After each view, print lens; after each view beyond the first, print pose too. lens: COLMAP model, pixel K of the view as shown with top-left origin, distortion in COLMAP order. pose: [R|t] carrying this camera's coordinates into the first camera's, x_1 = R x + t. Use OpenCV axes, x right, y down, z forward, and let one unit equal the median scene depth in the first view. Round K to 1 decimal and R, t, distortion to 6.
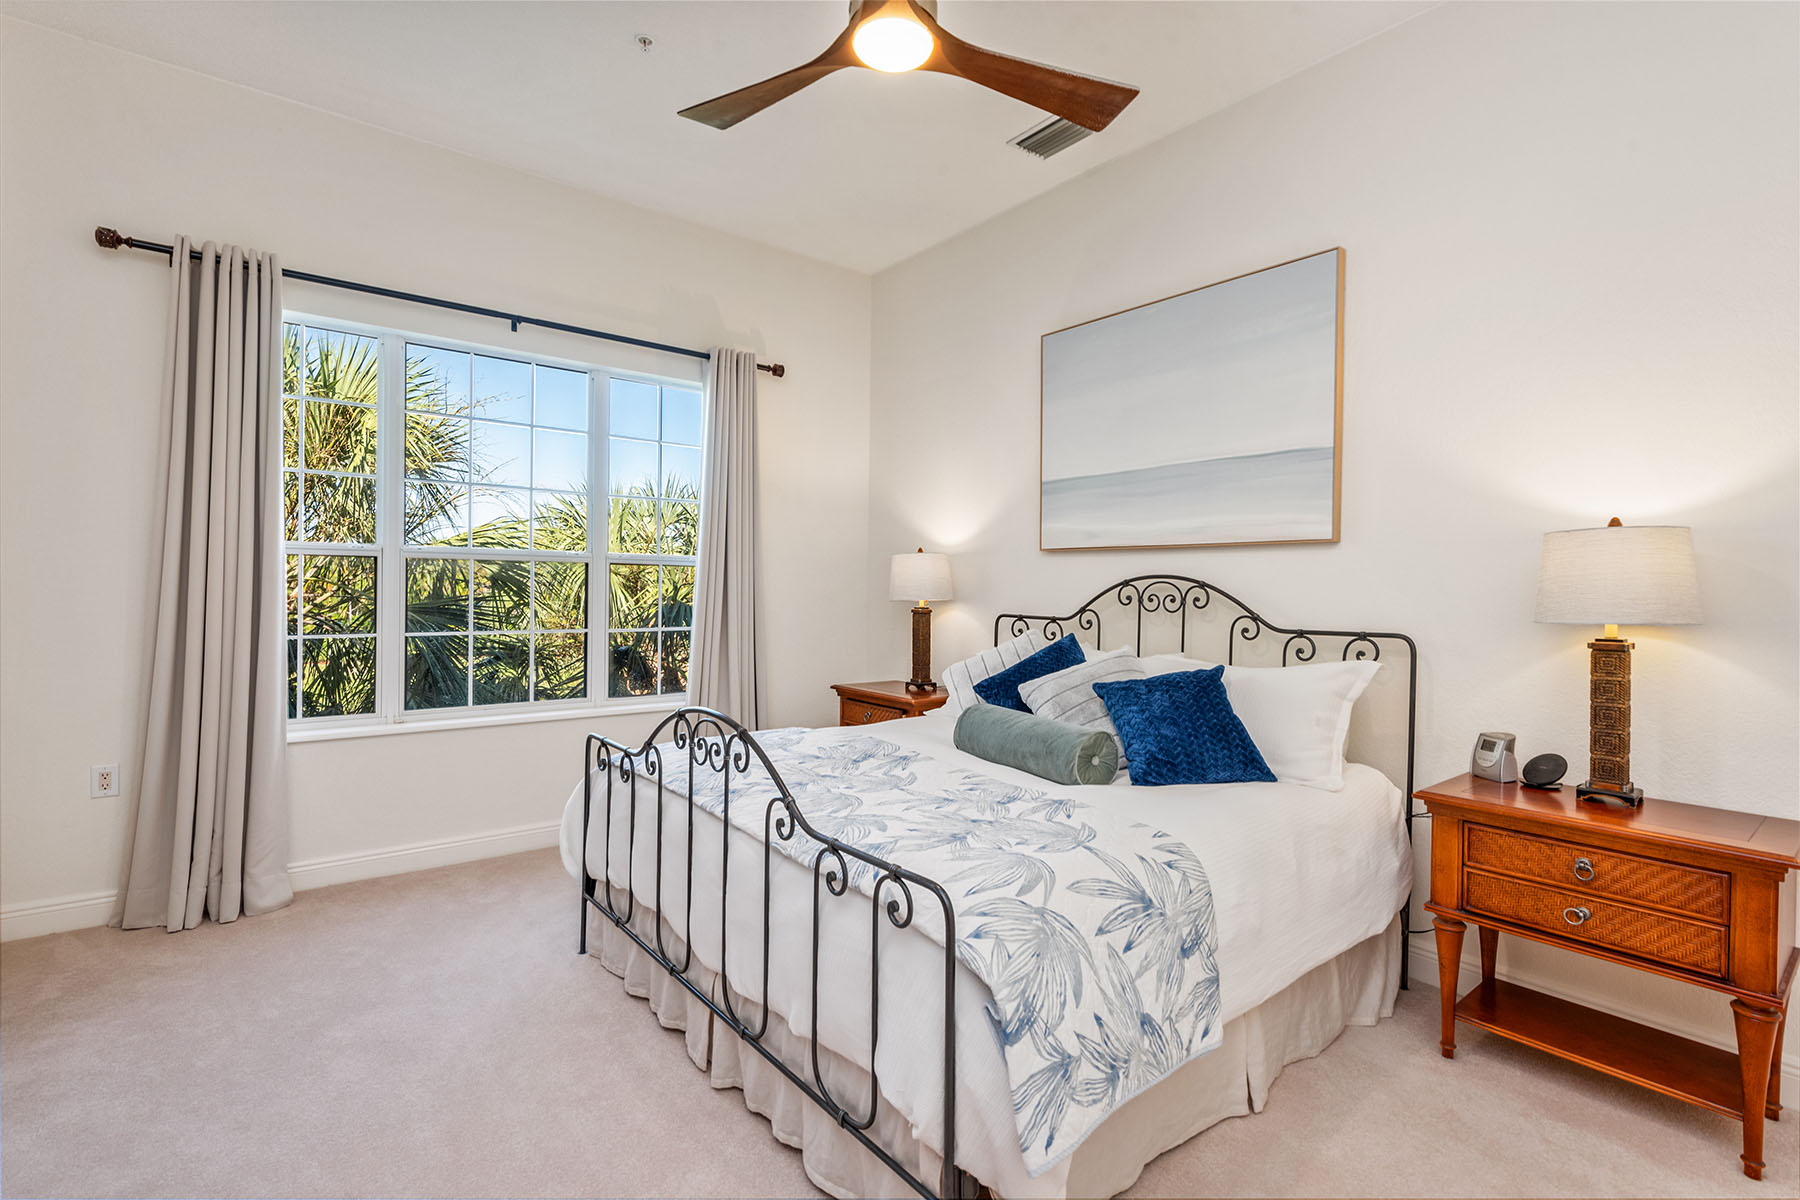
lens RADIAL K [[887.3, 0, 895.8], [0, 887.3, 595.4], [0, 0, 1]] dist [0.000130, -0.000142]
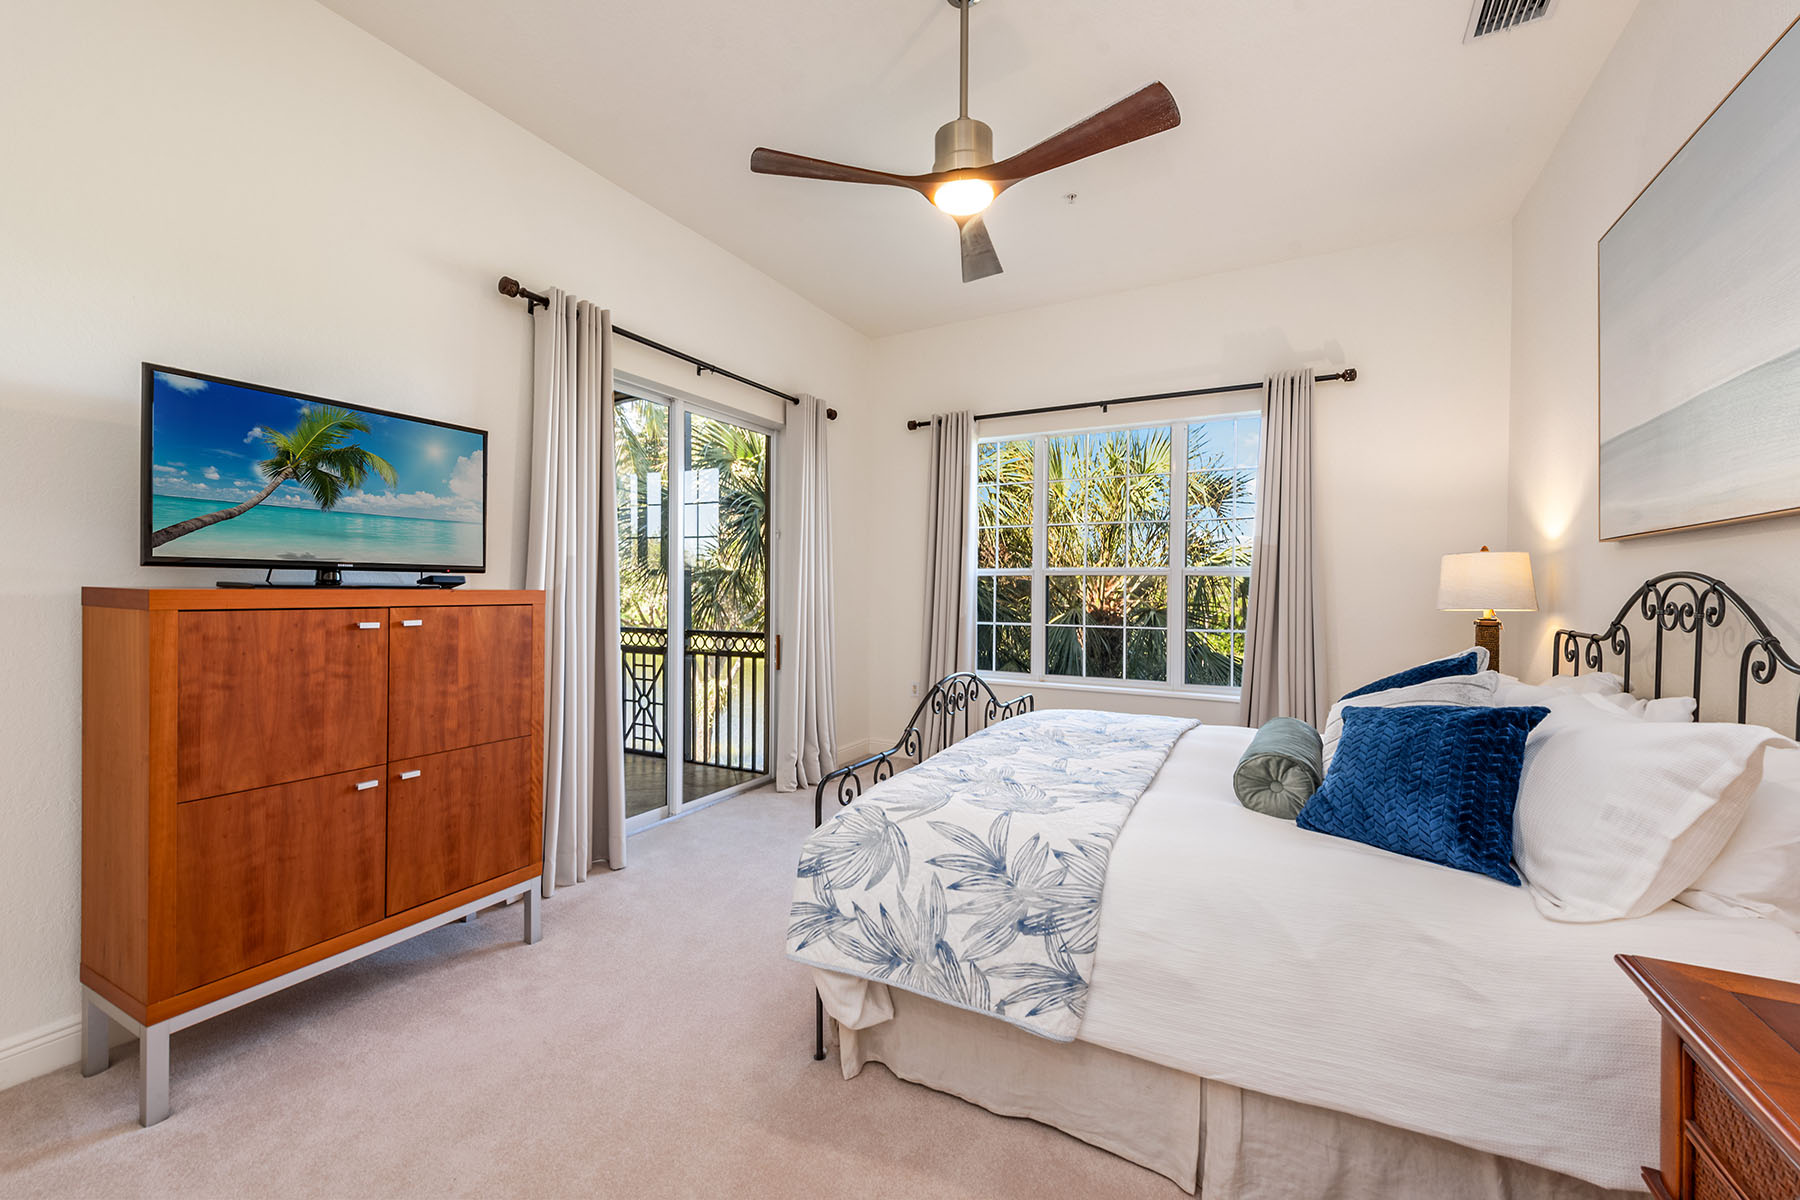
lens RADIAL K [[767.1, 0, 892.4], [0, 767.1, 597.9], [0, 0, 1]] dist [0.016073, 0.000028]
pose [[0.343313, 0.002612, -0.939217, 1.136828], [-0.010484, 0.999944, -0.001051, 0.002748], [0.939163, 0.010208, 0.343321, 0.516882]]
